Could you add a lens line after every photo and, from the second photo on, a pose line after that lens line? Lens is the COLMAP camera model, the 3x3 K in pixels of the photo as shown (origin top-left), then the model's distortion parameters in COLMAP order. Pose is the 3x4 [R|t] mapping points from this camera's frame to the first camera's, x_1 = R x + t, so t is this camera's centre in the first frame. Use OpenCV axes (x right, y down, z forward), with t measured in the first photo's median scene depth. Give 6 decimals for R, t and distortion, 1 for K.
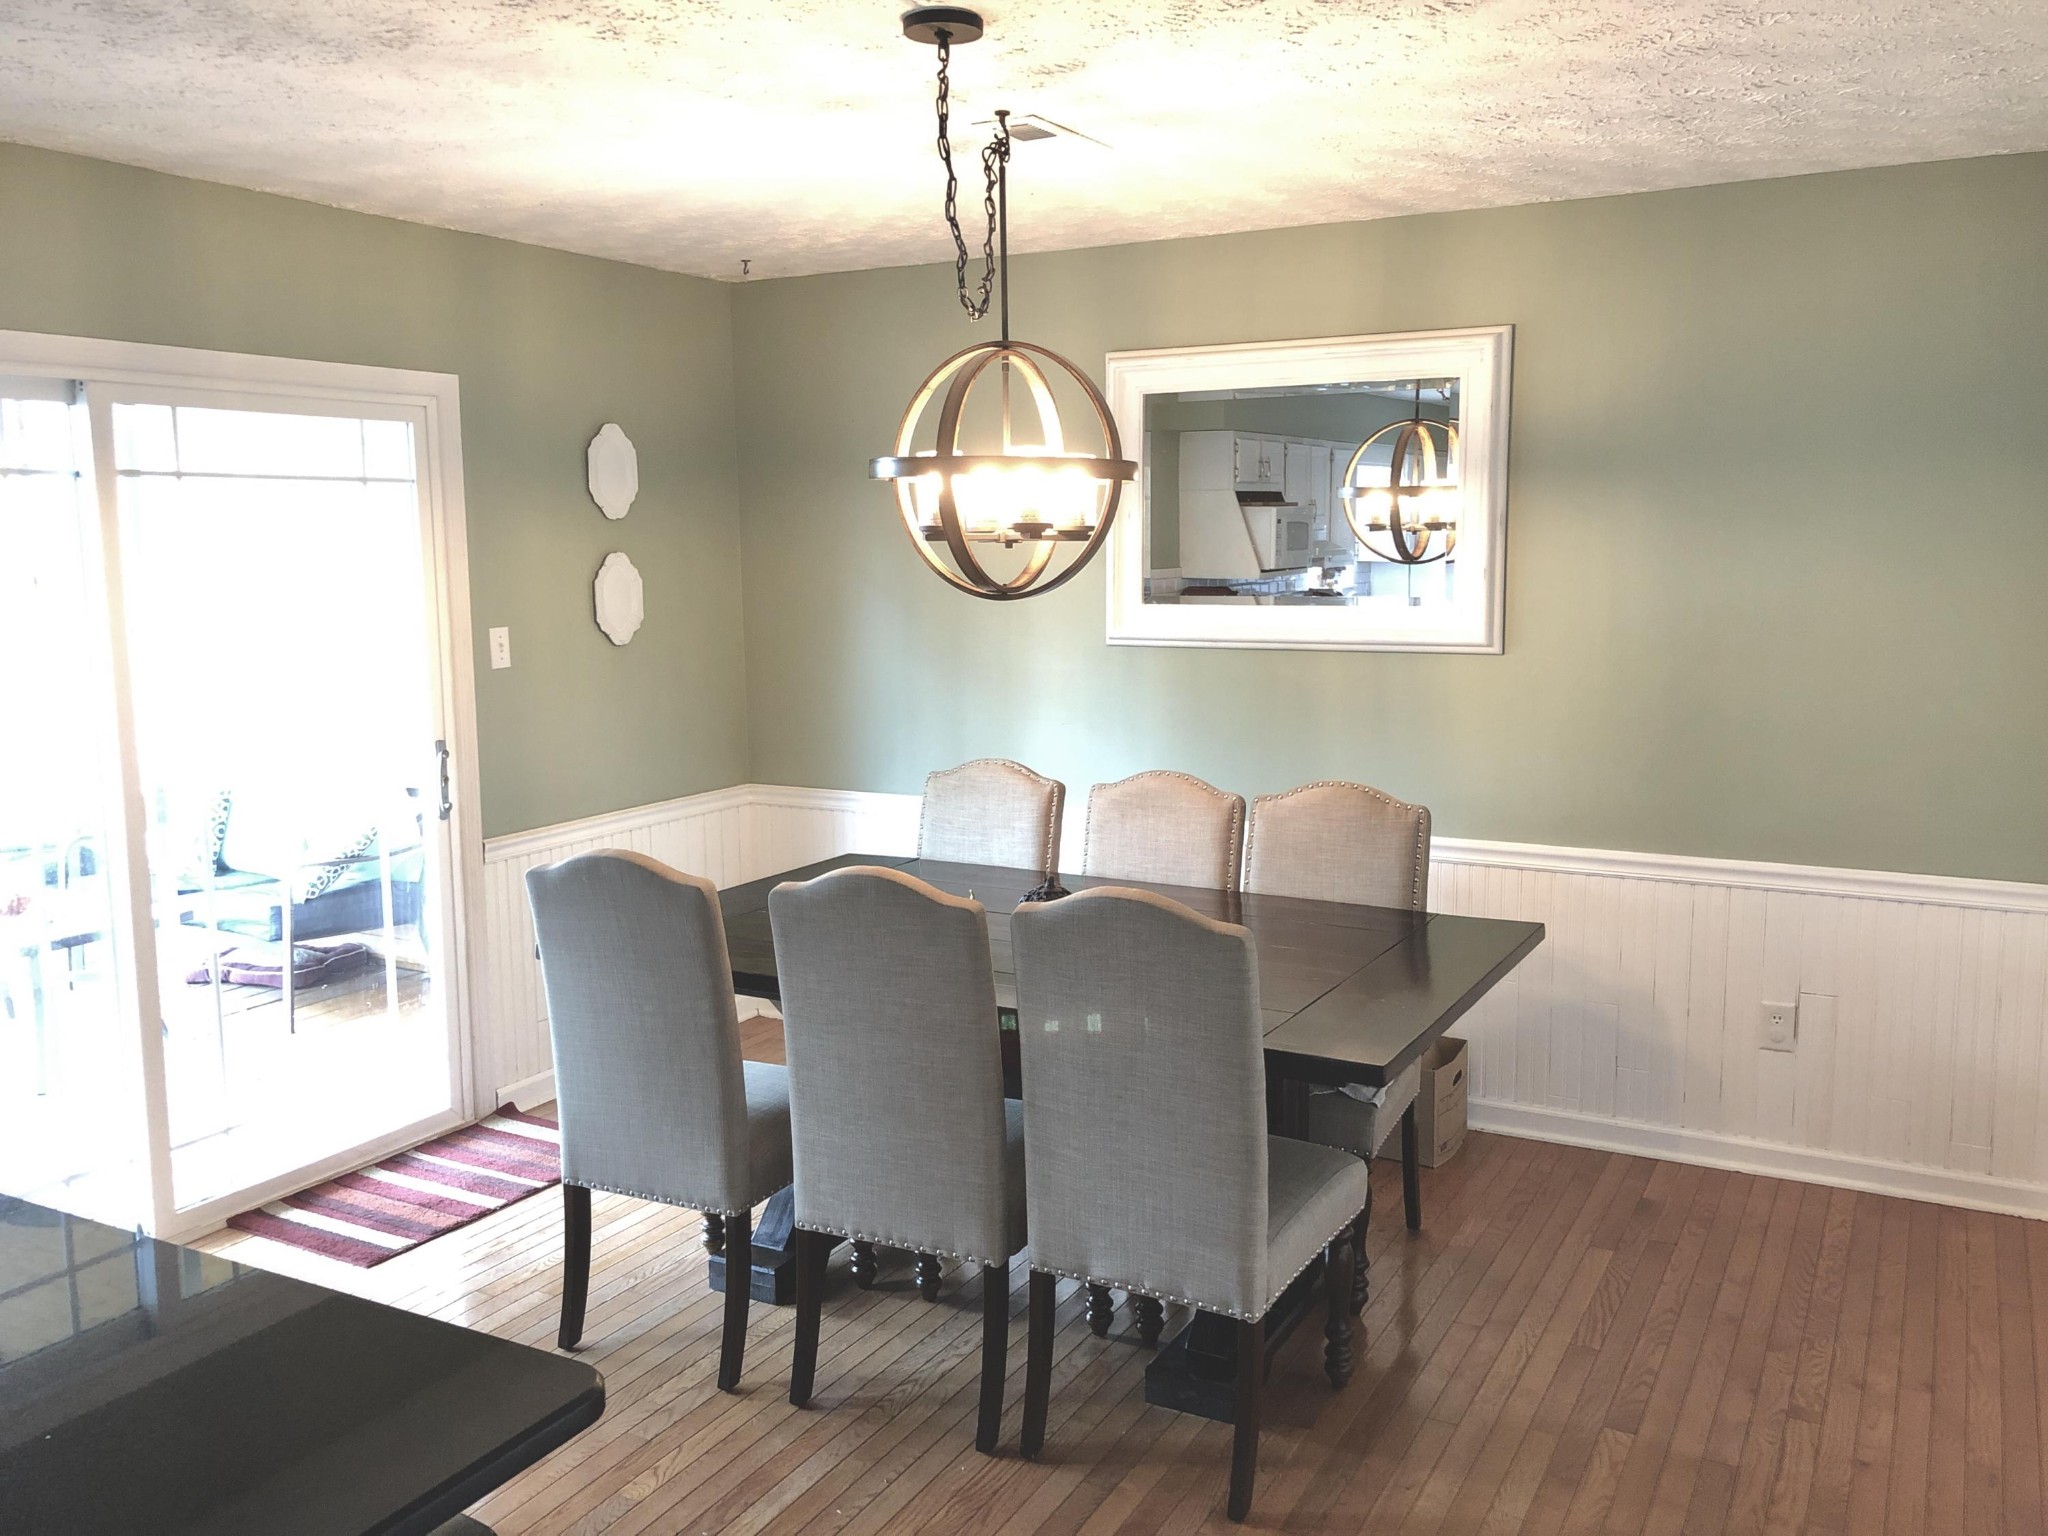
lens RADIAL K [[1702.8, 0, 1042.1], [0, 1702.8, 762.8], [0, 0, 1]] dist [0.017604, -0.040566]
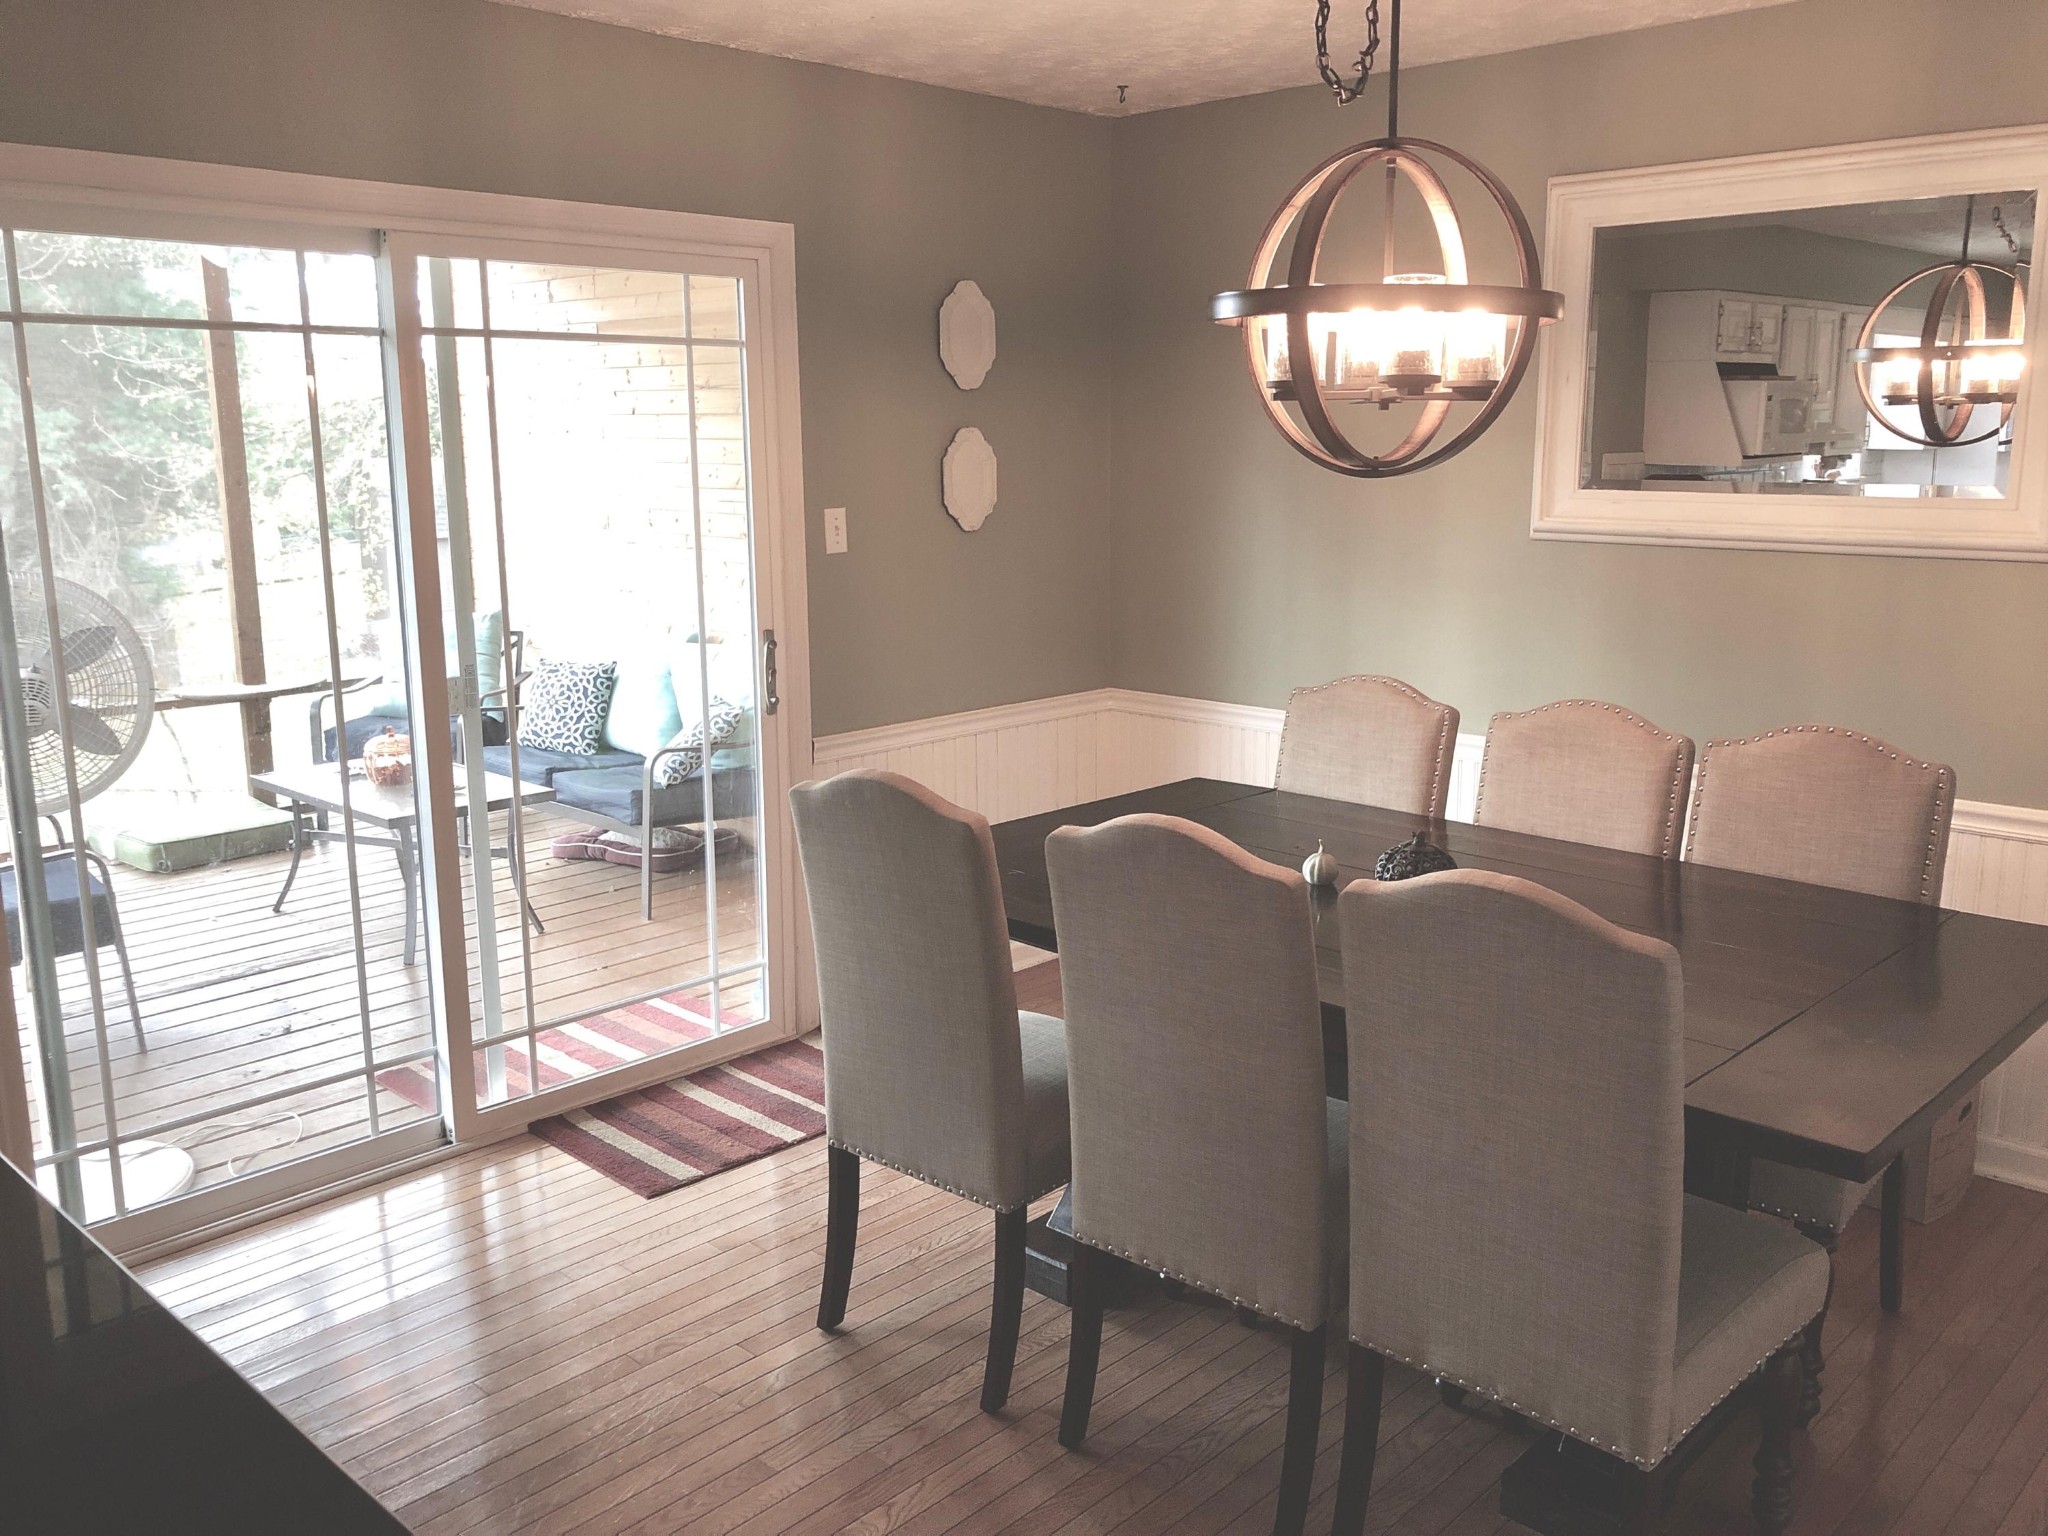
lens RADIAL K [[1702.8, 0, 1018.3], [0, 1702.8, 751.3], [0, 0, 1]] dist [0.017604, -0.040566]
pose [[0.962716, 0.054224, -0.265025, 0.029354], [-0.039490, 0.997380, 0.060615, -0.009690], [0.267617, -0.047890, 0.962334, 0.167328]]
